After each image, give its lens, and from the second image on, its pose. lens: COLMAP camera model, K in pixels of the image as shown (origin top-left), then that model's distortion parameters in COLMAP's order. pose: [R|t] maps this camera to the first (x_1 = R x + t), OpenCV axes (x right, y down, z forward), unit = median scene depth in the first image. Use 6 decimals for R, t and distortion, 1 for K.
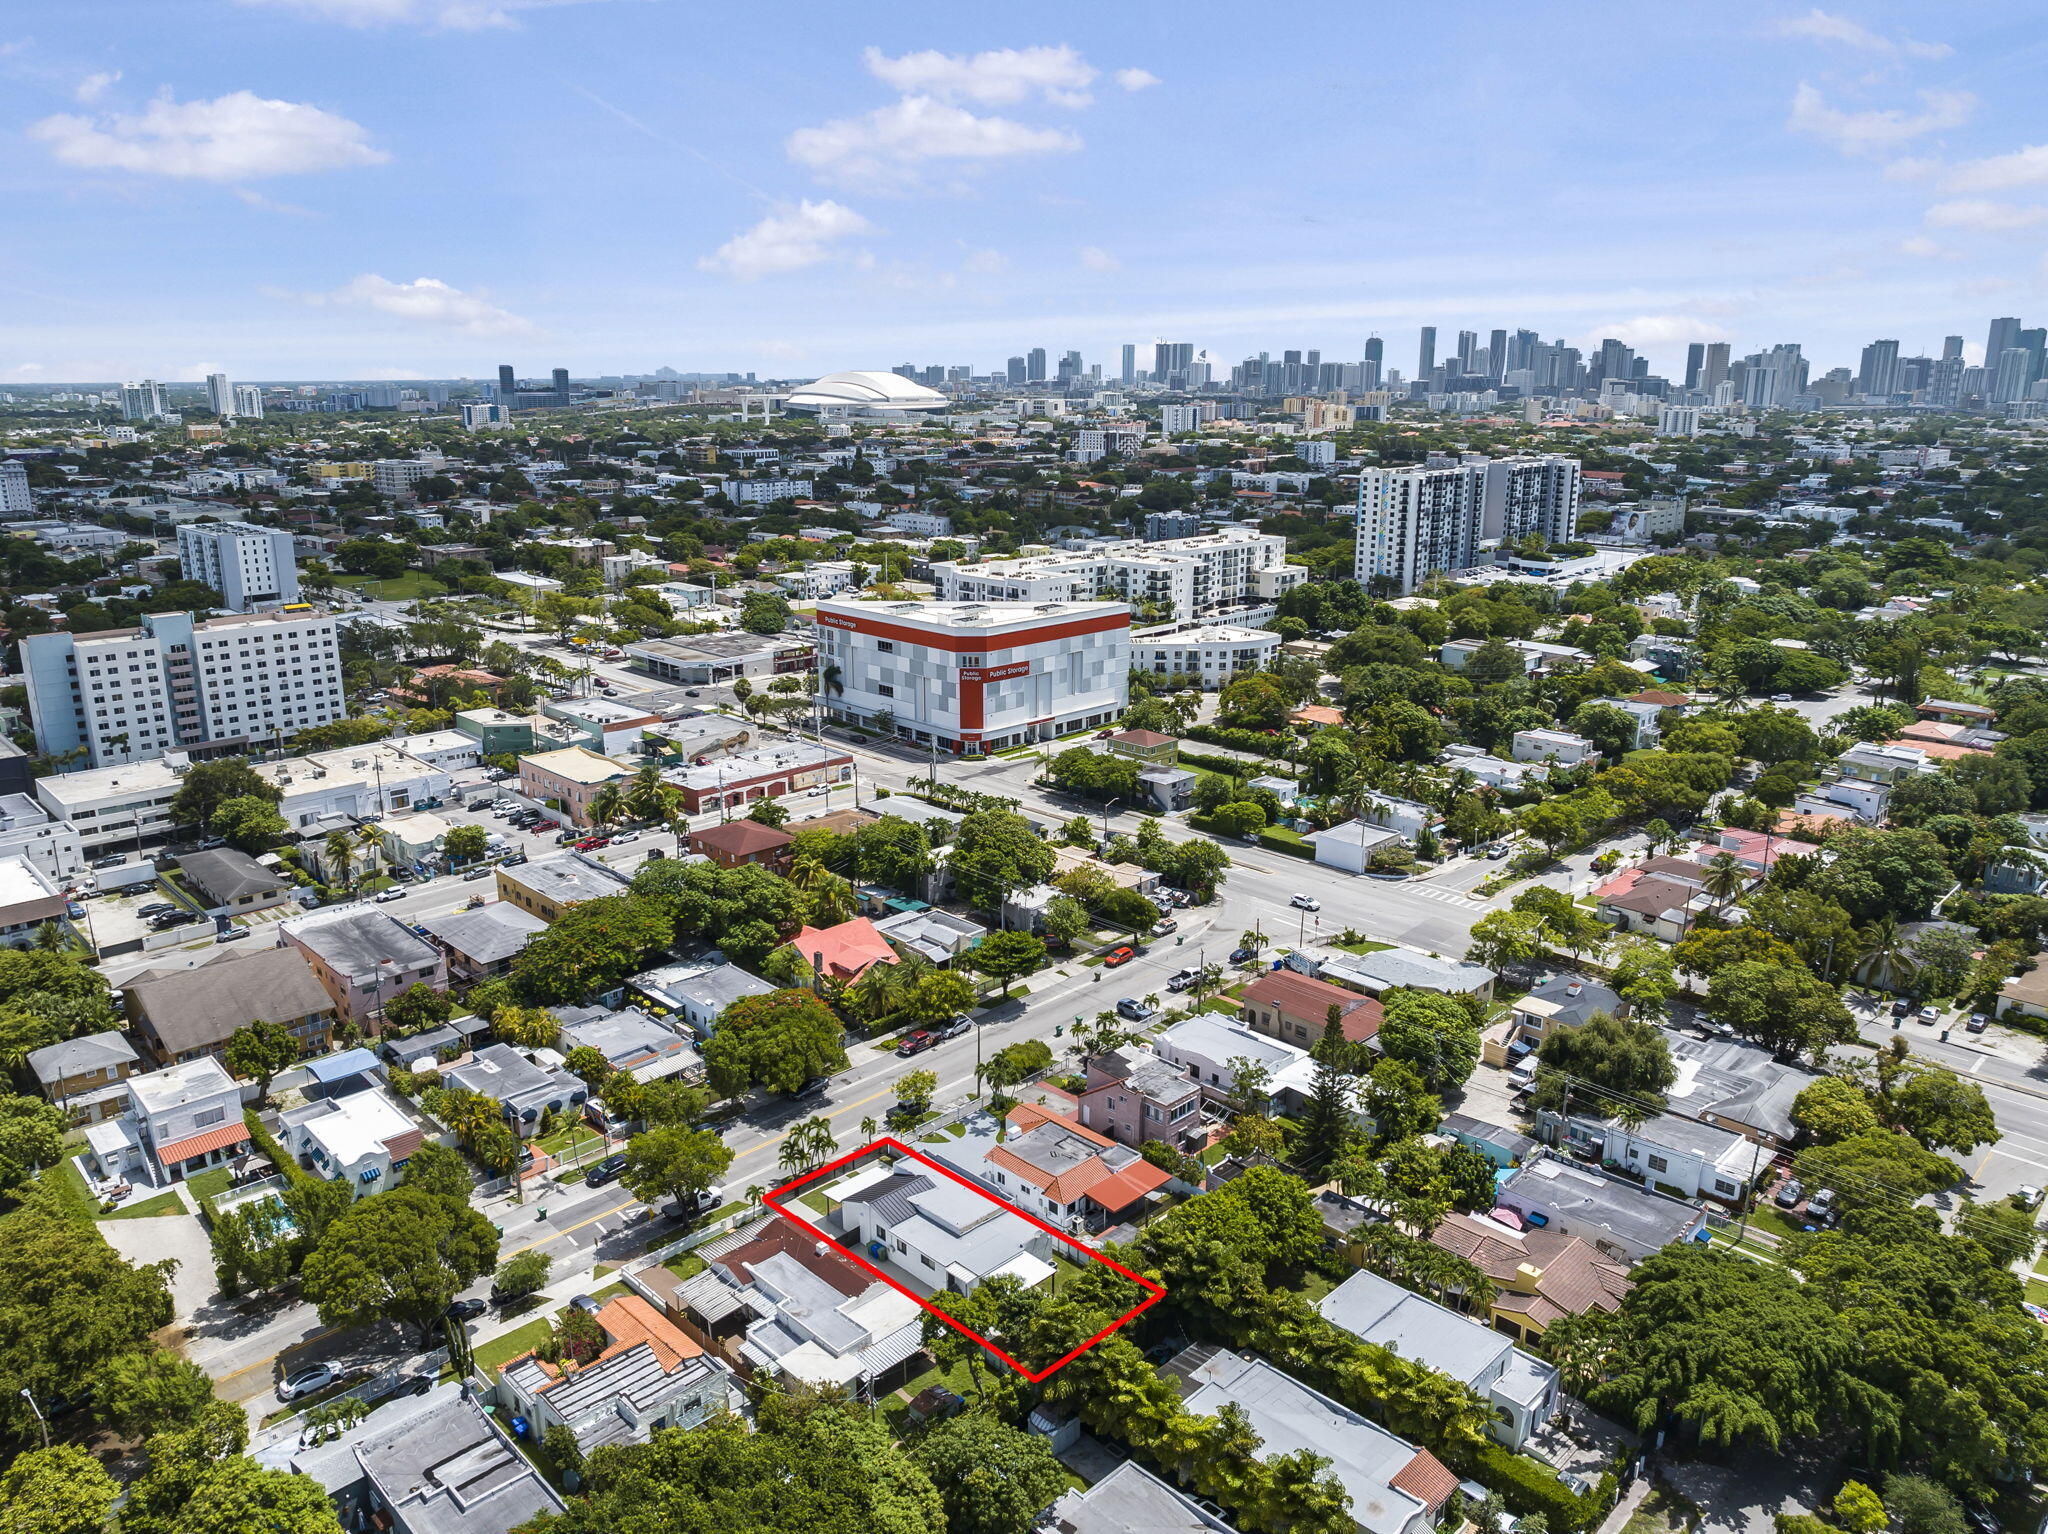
lens RADIAL K [[1444.5, 0, 1024.0], [0, 1444.5, 767.0], [0, 0, 1]] dist [-0.025662, 0.003831]
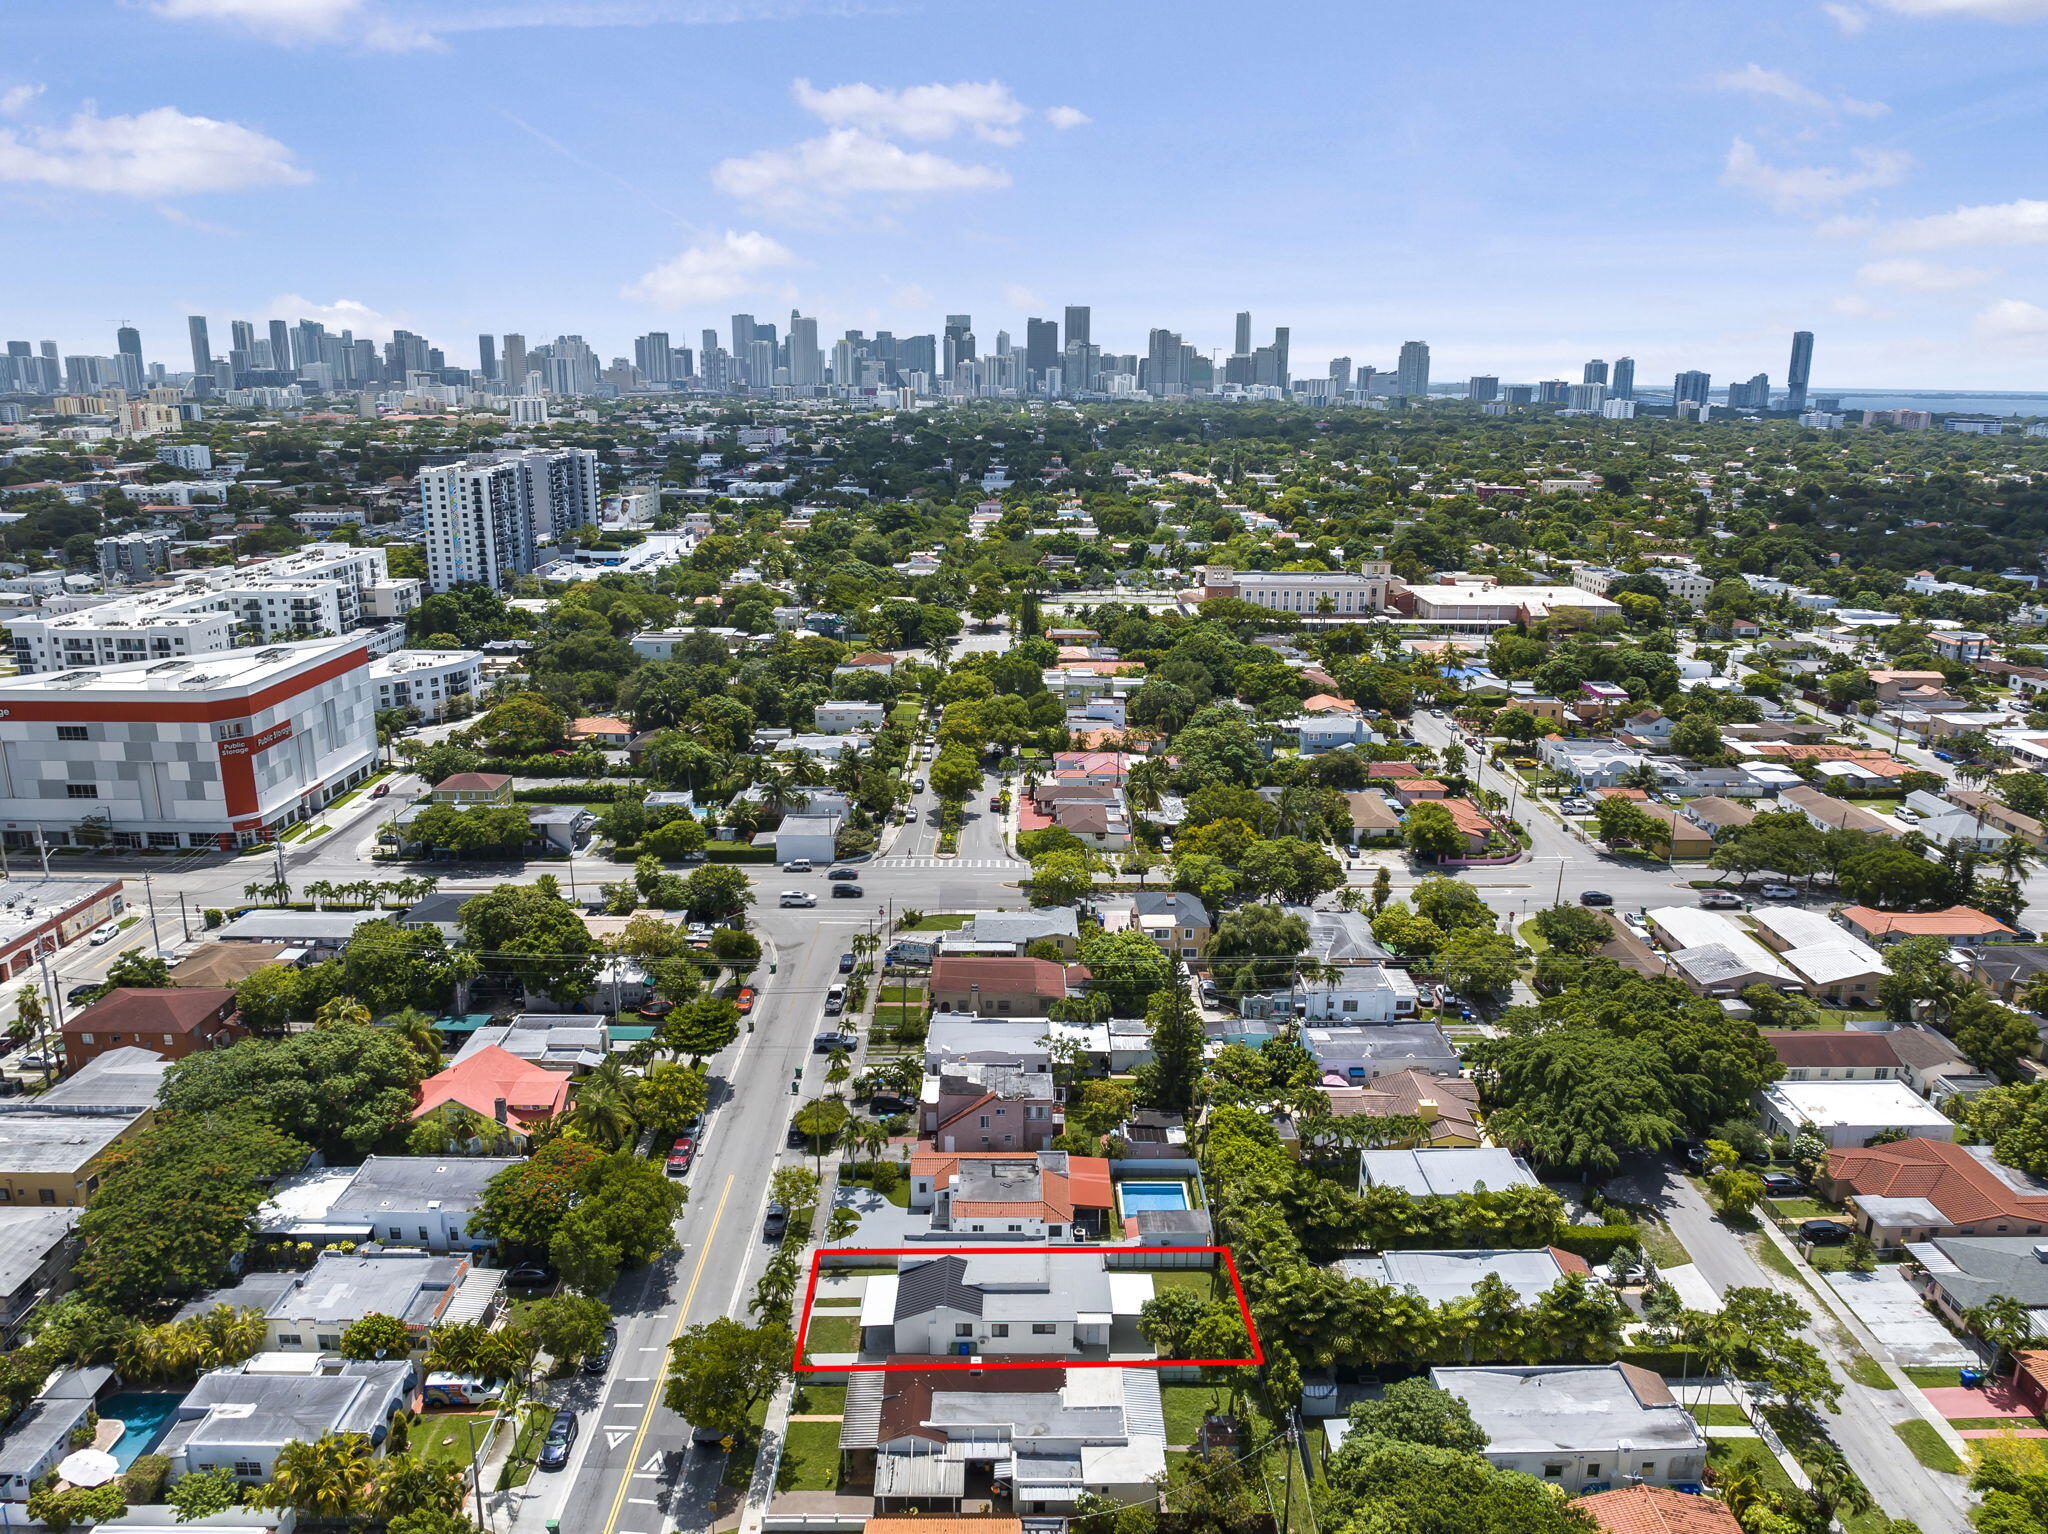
lens RADIAL K [[1453.0, 0, 1024.0], [0, 1453.0, 767.0], [0, 0, 1]] dist [-0.034708, 0.004539]
pose [[0.699271, -0.186362, 0.690138, -0.294597], [0.183476, 0.979869, 0.078696, -0.037974], [-0.690910, 0.071594, 0.719387, 0.145026]]
